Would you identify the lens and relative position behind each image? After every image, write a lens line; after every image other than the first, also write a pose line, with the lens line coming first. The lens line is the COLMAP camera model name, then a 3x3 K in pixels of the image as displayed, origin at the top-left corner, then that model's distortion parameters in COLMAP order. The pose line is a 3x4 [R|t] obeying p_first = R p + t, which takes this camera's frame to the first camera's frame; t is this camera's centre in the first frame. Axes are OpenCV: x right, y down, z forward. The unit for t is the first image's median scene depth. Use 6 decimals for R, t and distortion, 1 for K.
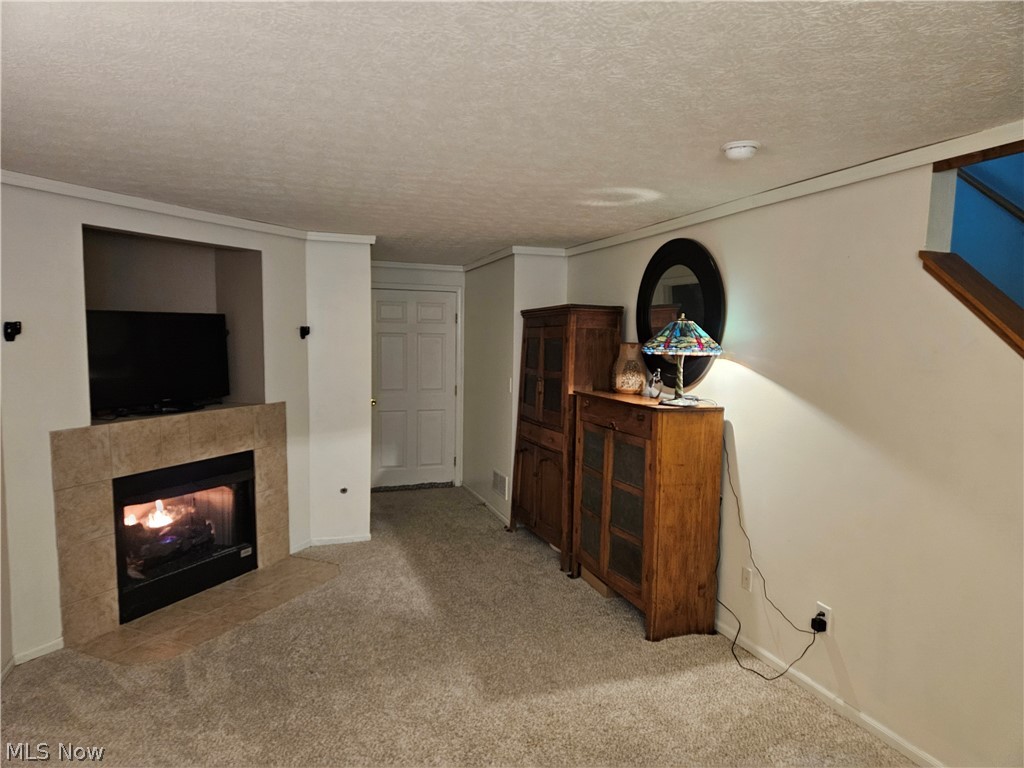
lens RADIAL K [[677.7, 0, 508.1], [0, 677.7, 393.0], [0, 0, 1]] dist [0.067874, -0.053272]
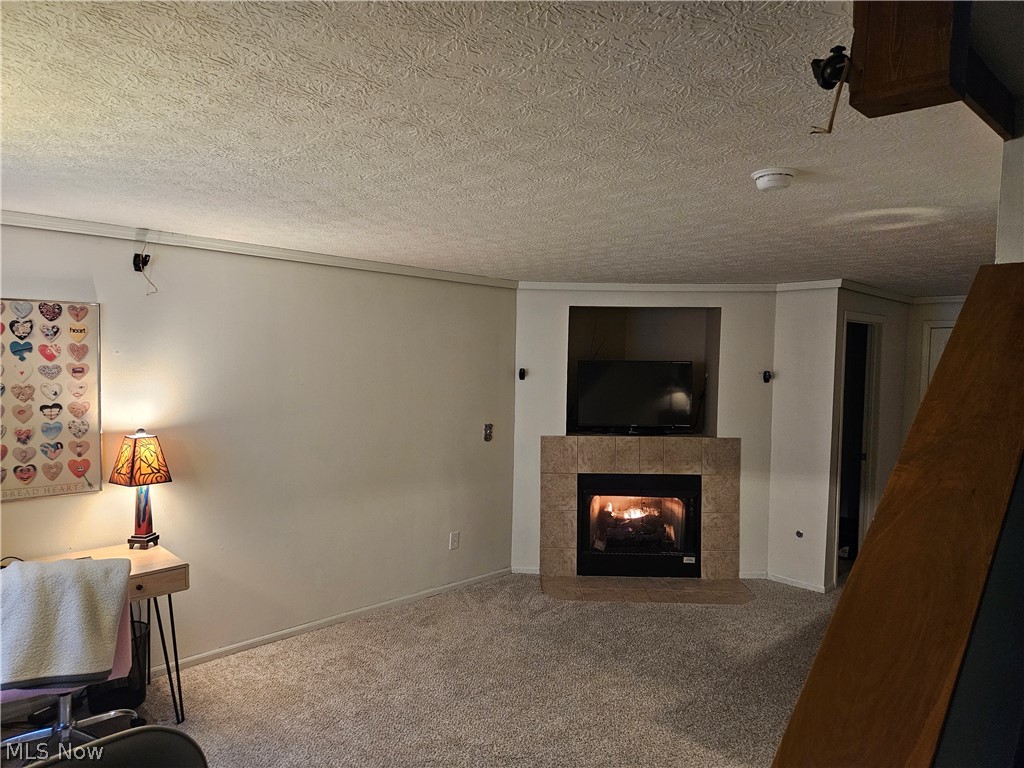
lens RADIAL K [[677.7, 0, 507.3], [0, 677.7, 383.7], [0, 0, 1]] dist [0.067874, -0.053272]
pose [[0.413828, 0.026378, -0.909973, 0.642385], [-0.090720, 0.995799, -0.012391, -0.033492], [0.905824, 0.087681, 0.414482, 0.223567]]
